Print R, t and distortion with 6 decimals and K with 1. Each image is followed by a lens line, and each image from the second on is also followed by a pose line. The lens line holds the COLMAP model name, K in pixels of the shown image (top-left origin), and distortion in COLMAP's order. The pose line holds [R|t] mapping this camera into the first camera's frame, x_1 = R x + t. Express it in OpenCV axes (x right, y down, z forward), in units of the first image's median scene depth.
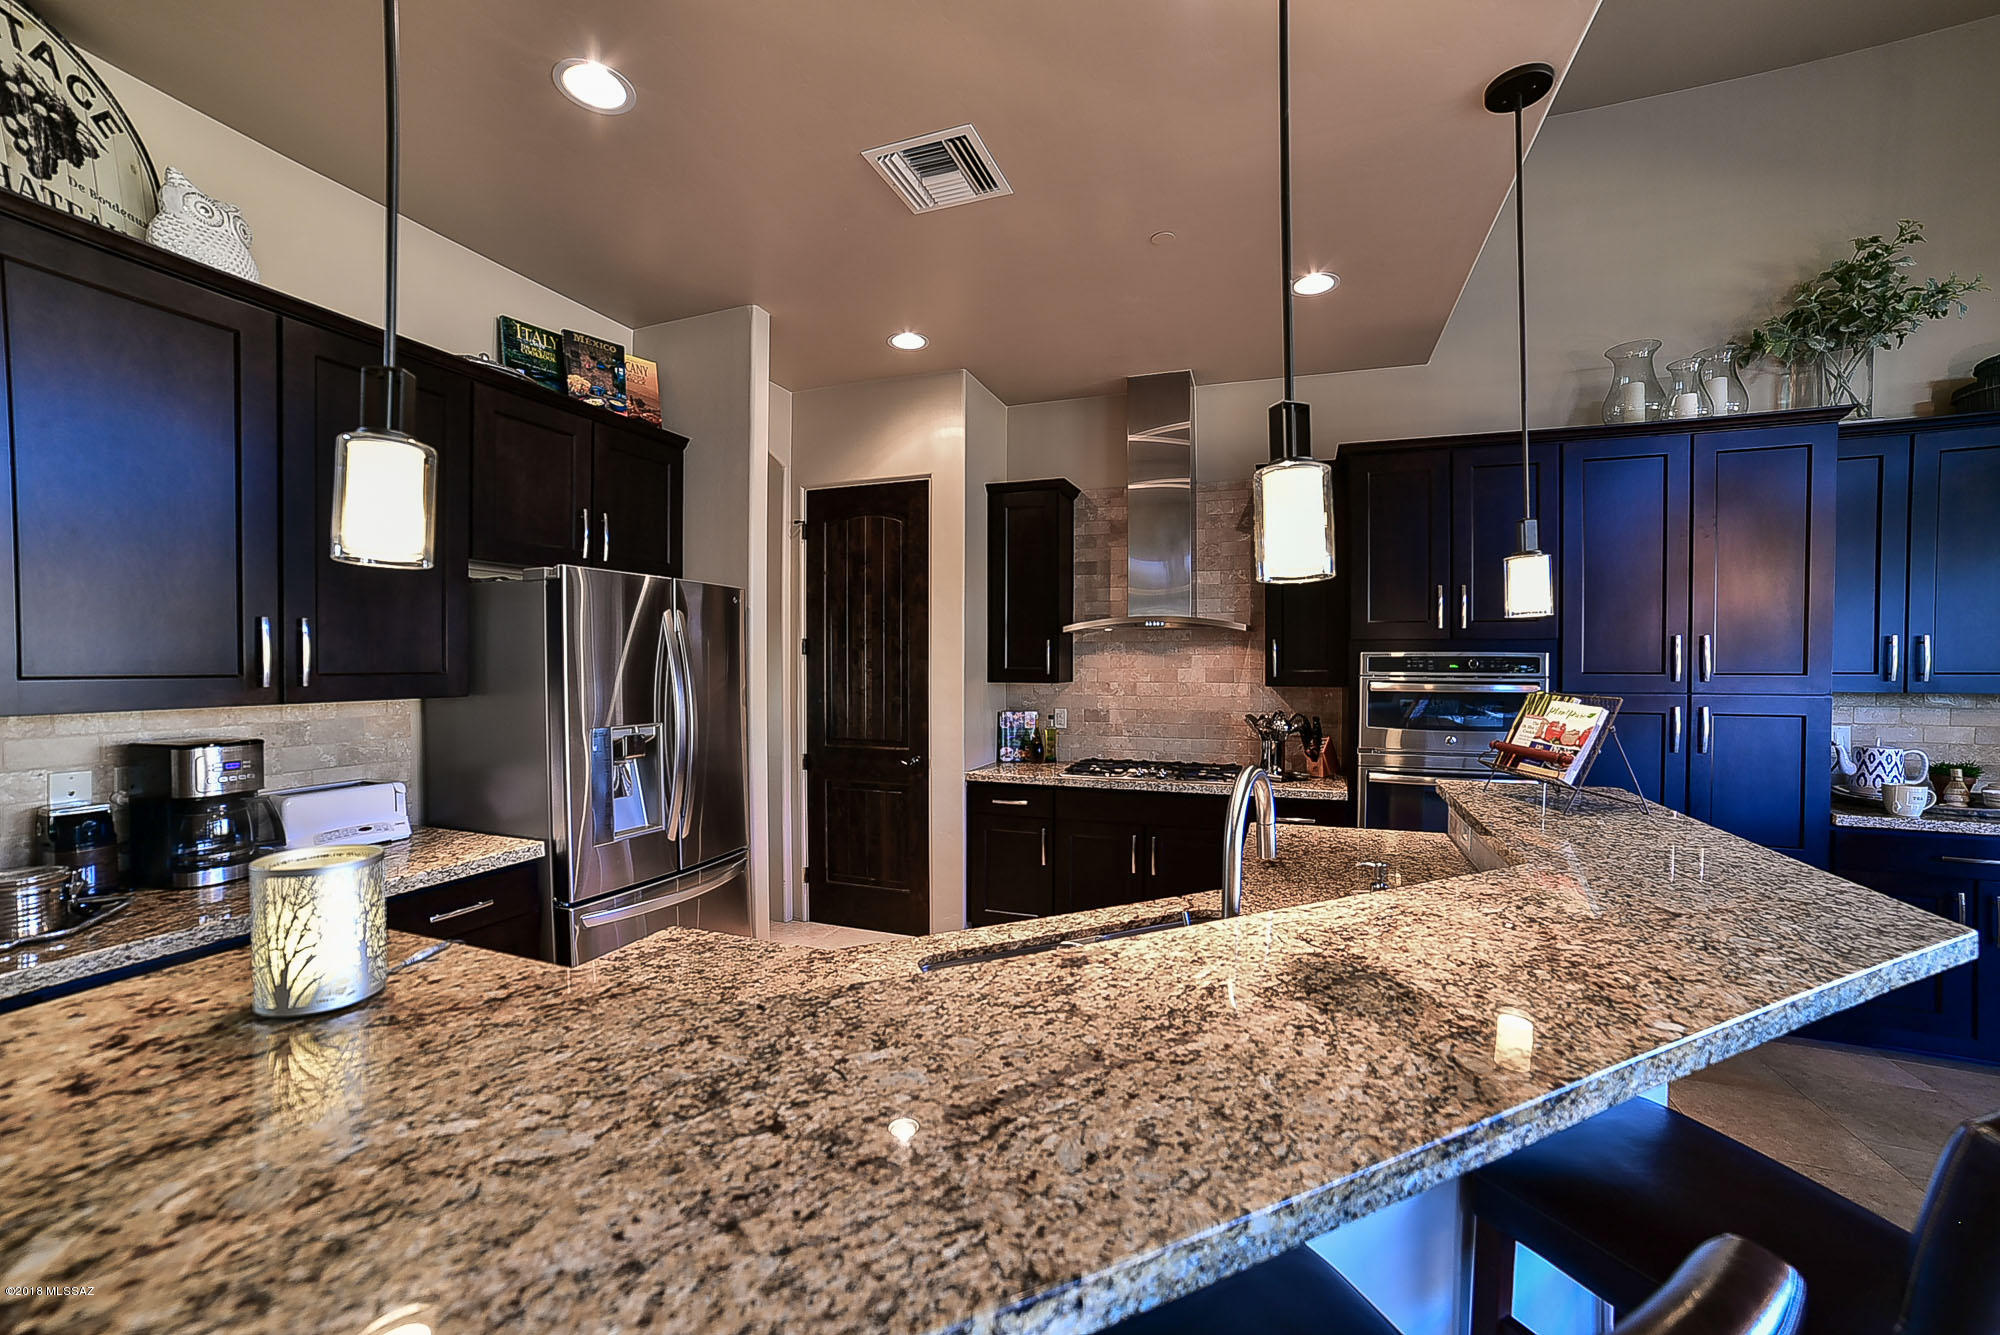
lens RADIAL K [[800.0, 0, 998.3], [0, 800.0, 673.6], [0, 0, 1]] dist [-0.085516, 0.035197]
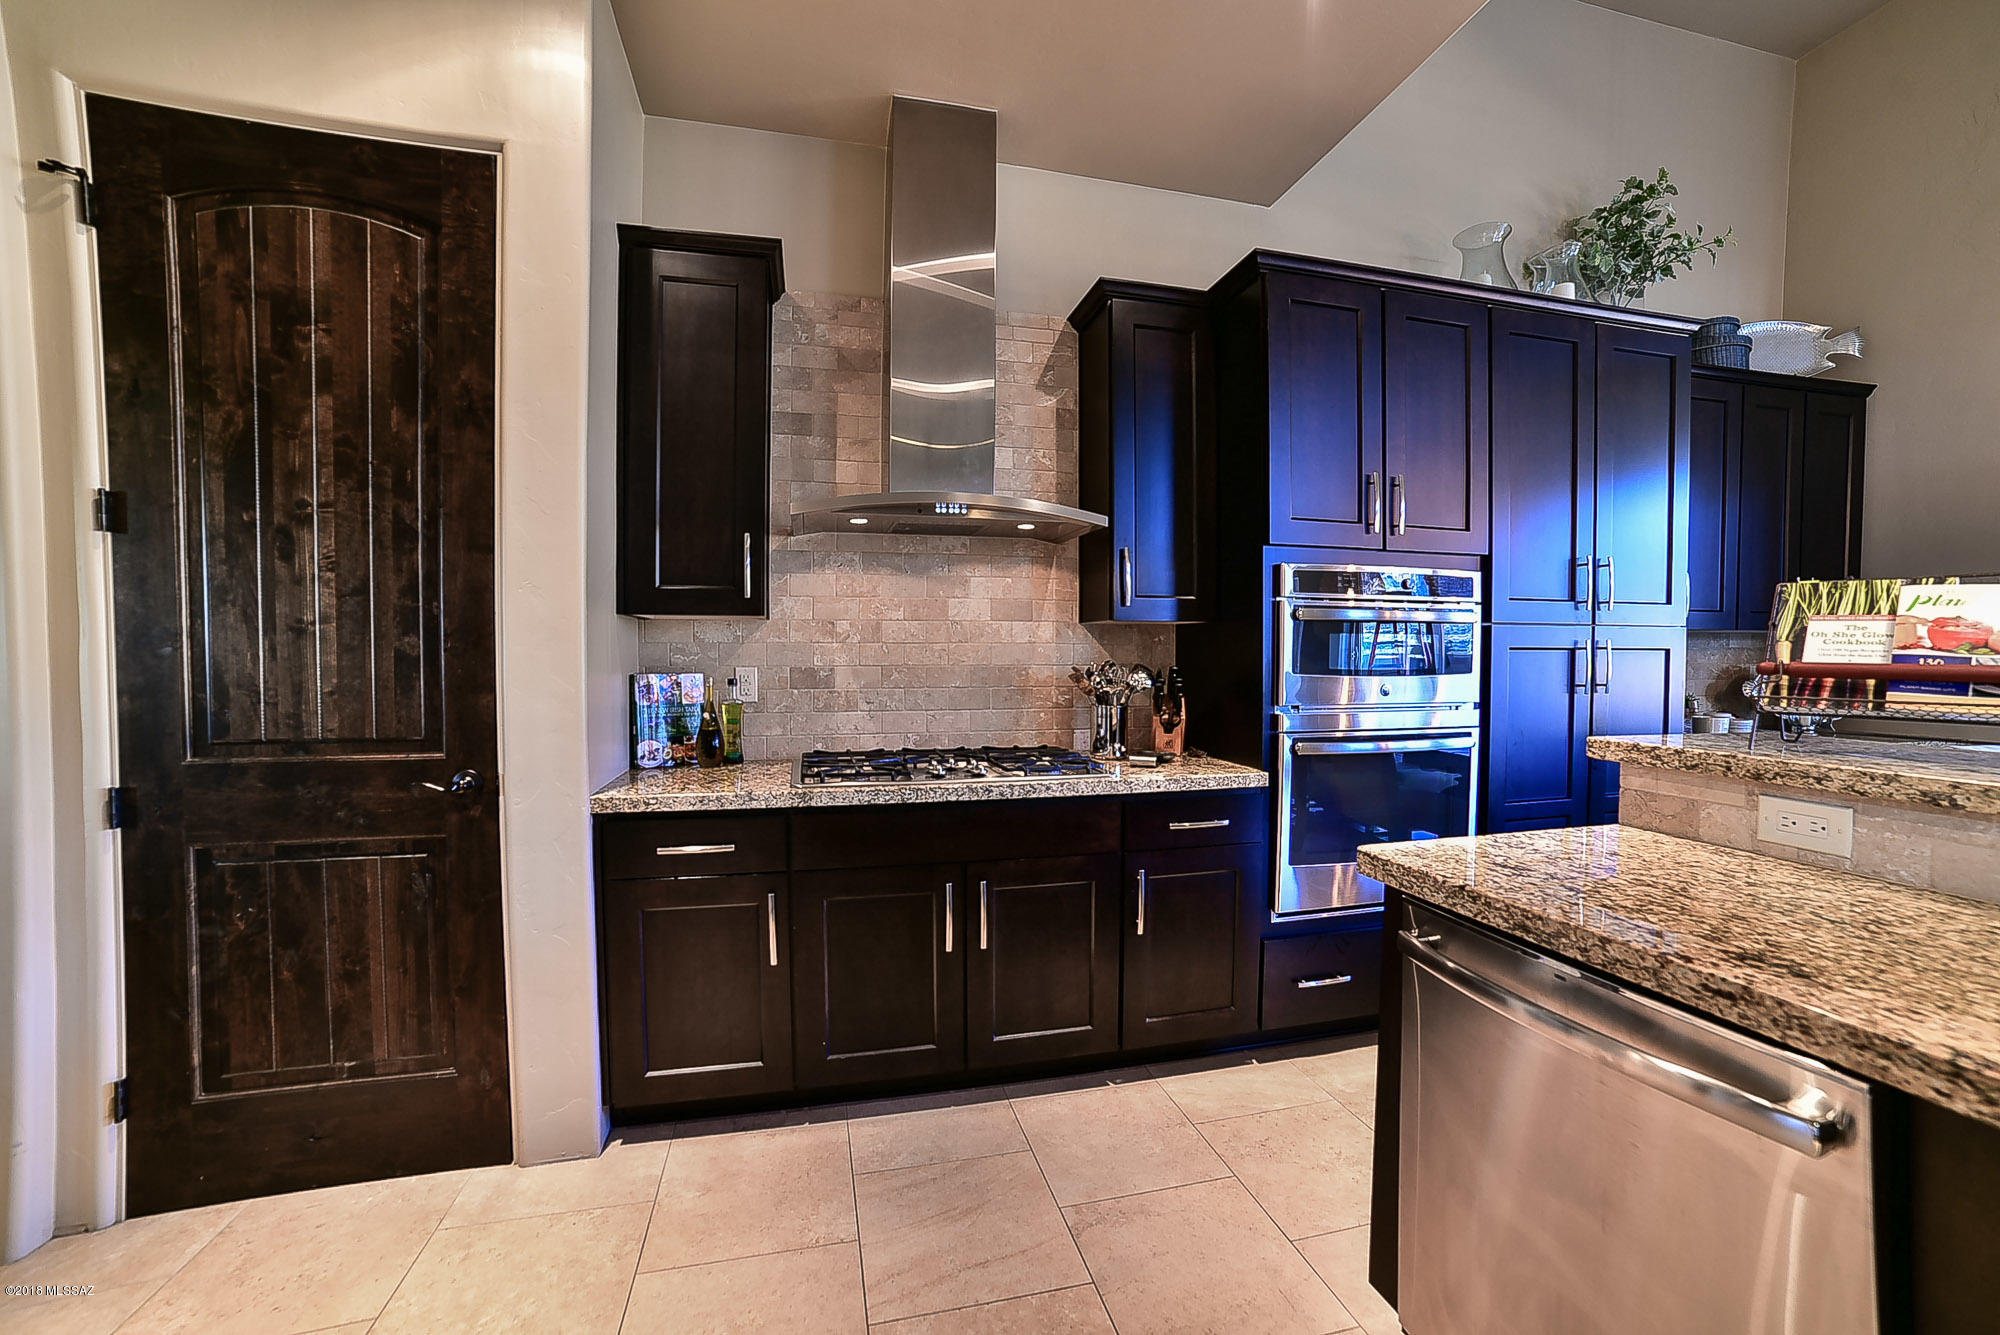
lens RADIAL K [[800.0, 0, 998.3], [0, 800.0, 673.6], [0, 0, 1]] dist [-0.085516, 0.035197]
pose [[0.827231, -0.014287, 0.561680, -0.096464], [0.008816, 0.999884, 0.012449, 0.046035], [-0.561793, -0.005347, 0.827261, 0.469055]]
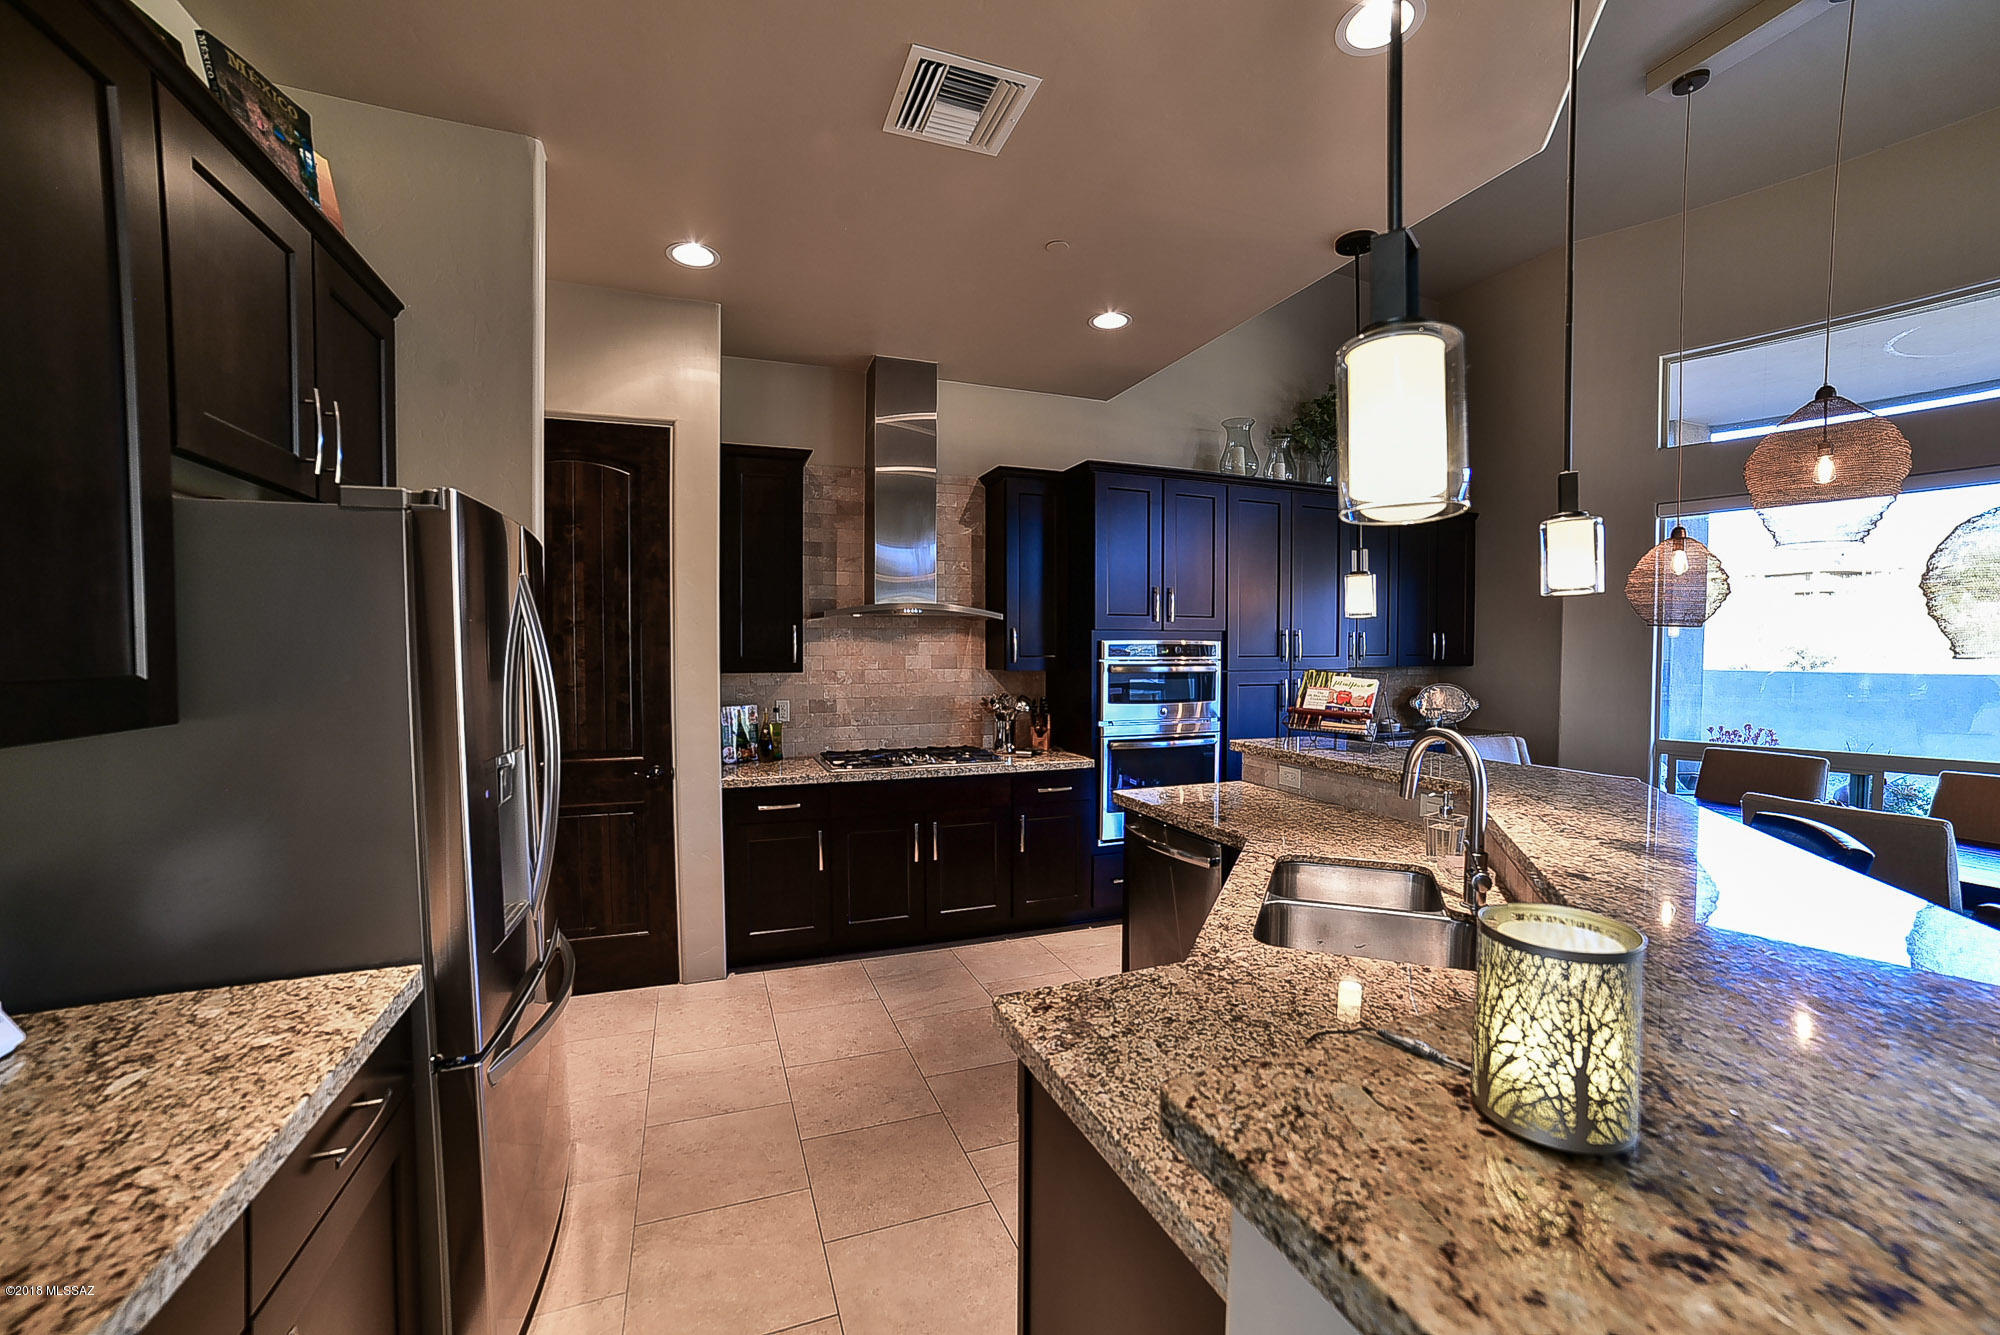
lens RADIAL K [[800.0, 0, 998.3], [0, 800.0, 673.6], [0, 0, 1]] dist [-0.085516, 0.035197]
pose [[0.750414, -0.023022, 0.660568, -0.362428], [0.011421, 0.999696, 0.021866, -0.004242], [-0.660870, -0.008864, 0.750448, 0.165839]]
